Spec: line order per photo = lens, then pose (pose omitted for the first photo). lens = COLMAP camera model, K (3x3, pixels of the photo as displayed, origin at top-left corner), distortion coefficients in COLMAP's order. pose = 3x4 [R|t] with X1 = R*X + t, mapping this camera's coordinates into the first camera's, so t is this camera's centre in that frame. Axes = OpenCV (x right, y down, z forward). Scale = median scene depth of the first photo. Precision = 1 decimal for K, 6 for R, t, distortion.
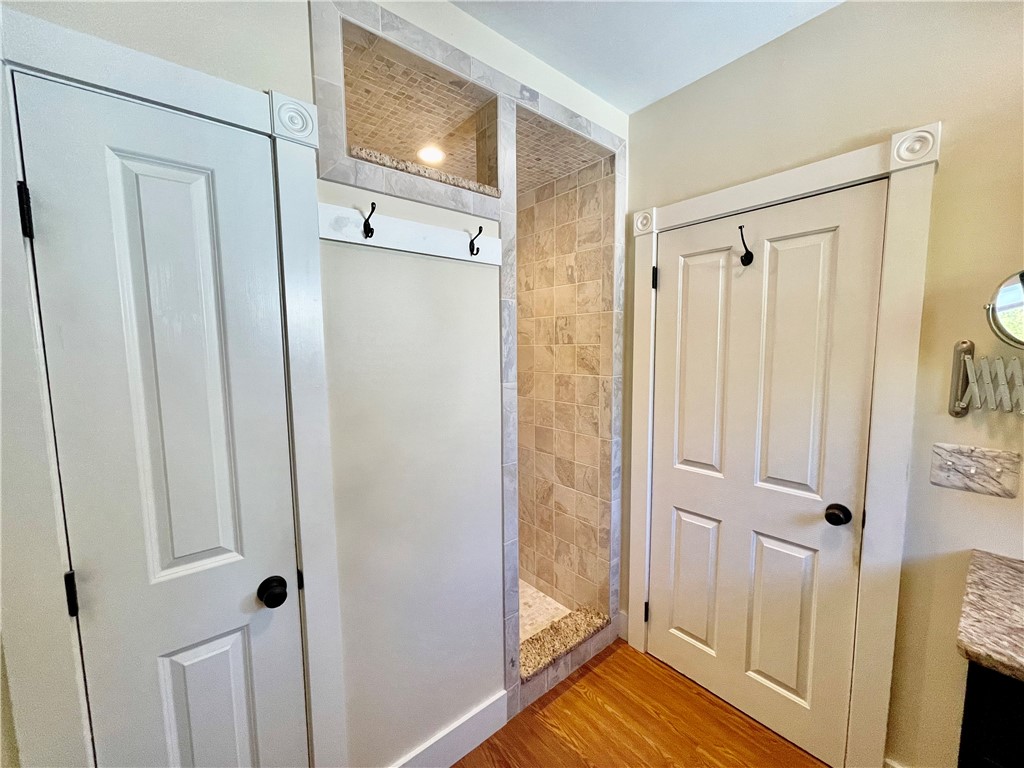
lens RADIAL K [[410.7, 0, 513.7], [0, 410.7, 385.6], [0, 0, 1]] dist [-0.000865, -0.001458]
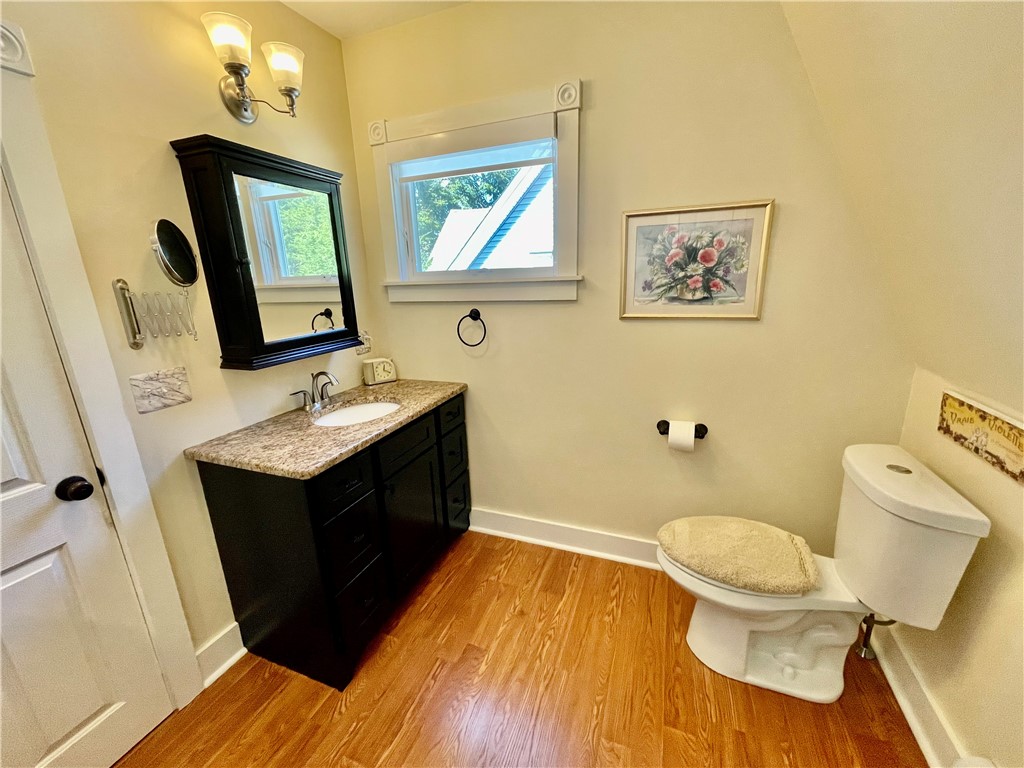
lens RADIAL K [[410.7, 0, 511.9], [0, 410.7, 385.8], [0, 0, 1]] dist [-0.000865, -0.001458]
pose [[-0.497921, -0.205471, 0.842530, -0.396498], [0.107650, 0.949369, 0.295145, -0.049750], [-0.860515, 0.237657, -0.450591, 0.646969]]
